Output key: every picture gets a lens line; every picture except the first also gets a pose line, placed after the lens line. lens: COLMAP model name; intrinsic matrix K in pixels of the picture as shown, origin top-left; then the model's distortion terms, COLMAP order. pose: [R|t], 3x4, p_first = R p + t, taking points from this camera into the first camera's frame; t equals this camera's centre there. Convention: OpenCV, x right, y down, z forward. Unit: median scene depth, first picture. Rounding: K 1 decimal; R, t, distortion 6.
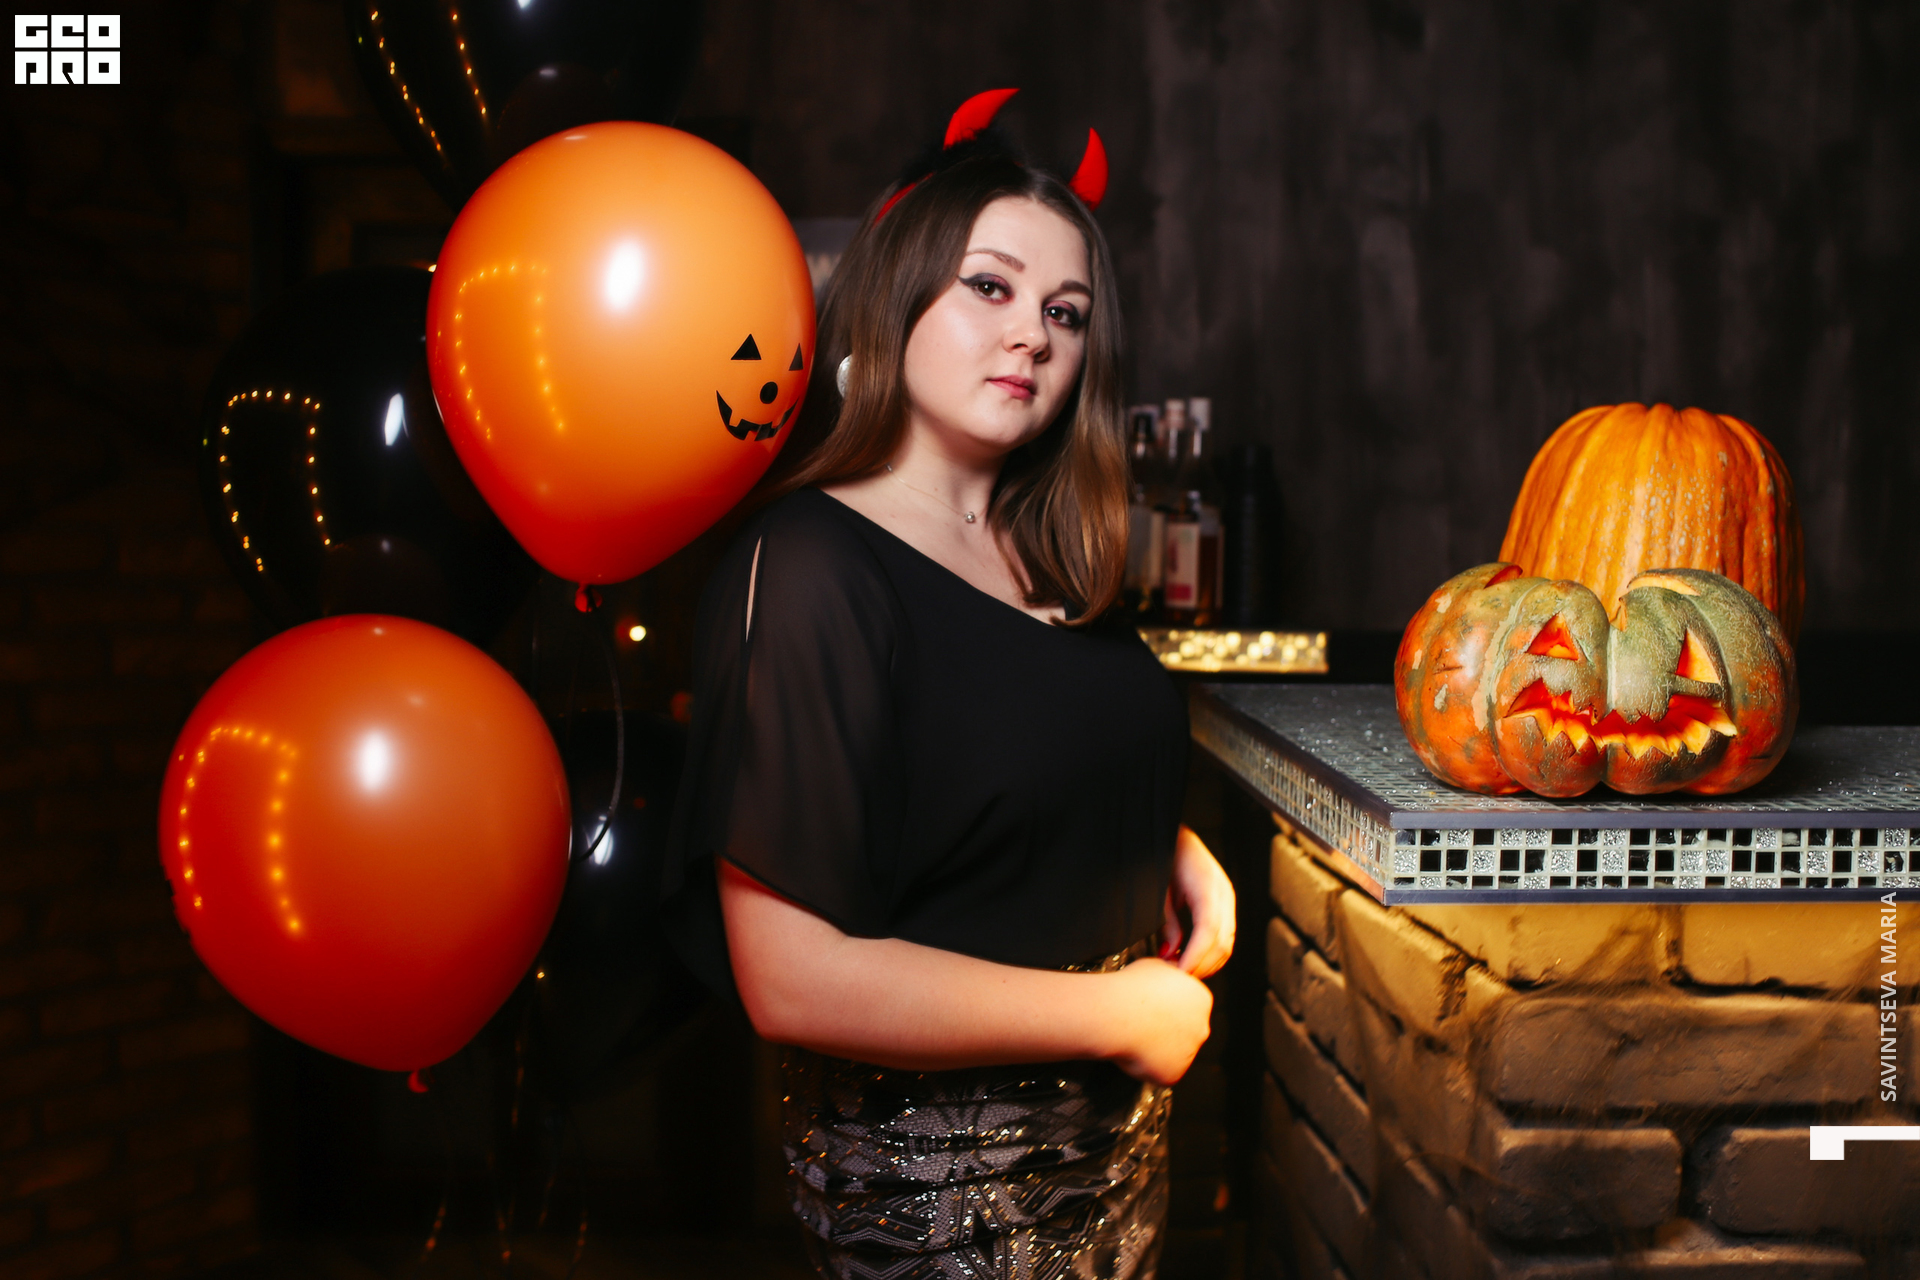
lens RADIAL K [[1746.5, 0, 960.5], [0, 1746.5, 610.1], [0, 0, 1]] dist [-0.099130, 0.129553]
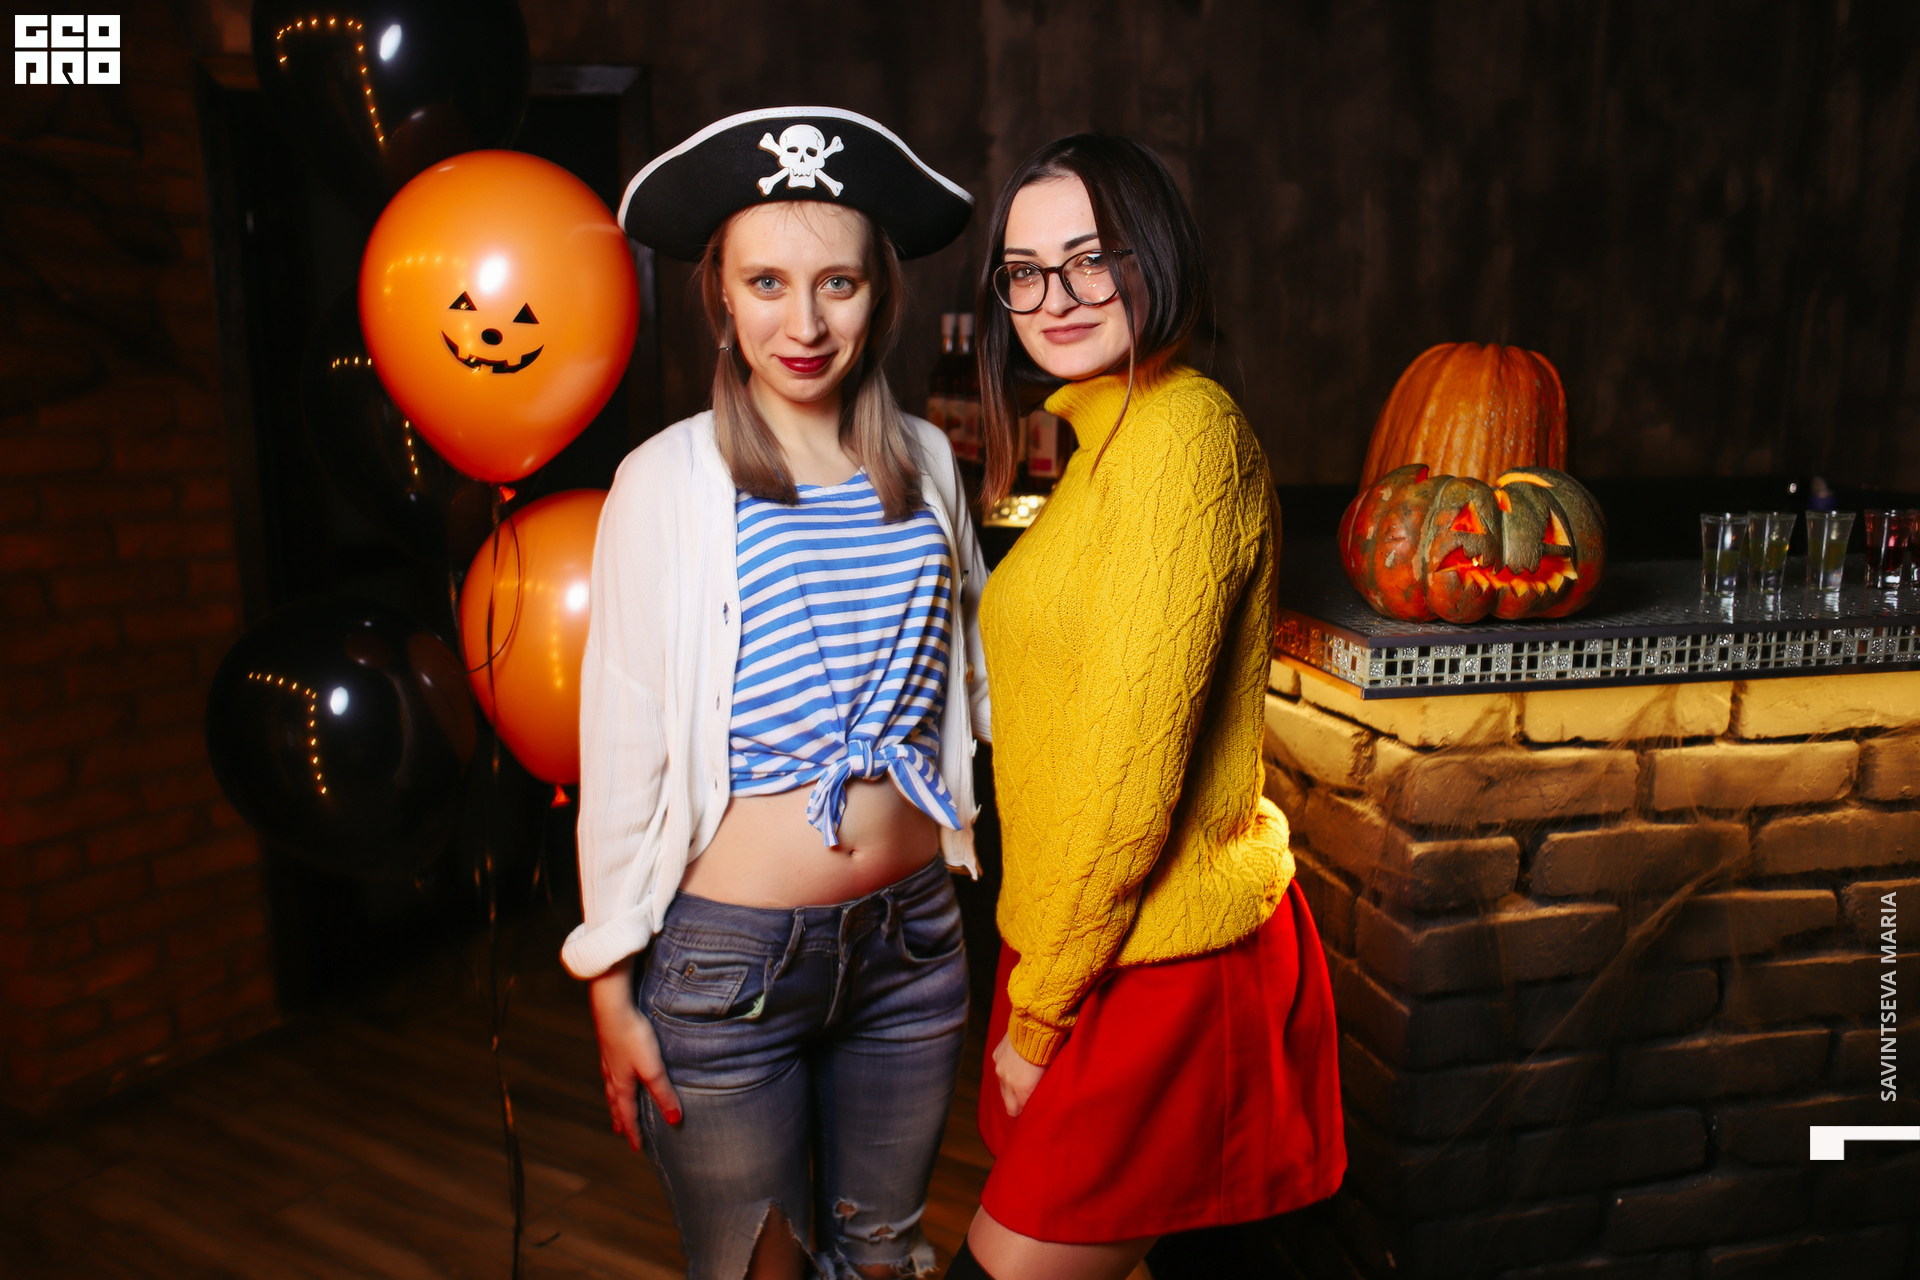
lens RADIAL K [[1525.6, 0, 880.2], [0, 1525.6, 711.3], [0, 0, 1]] dist [-0.103321, 0.069101]
pose [[0.987761, -0.049464, 0.147924, -0.350885], [0.024395, 0.985704, 0.166709, -0.046618], [-0.154055, -0.161060, 0.974847, -0.210145]]
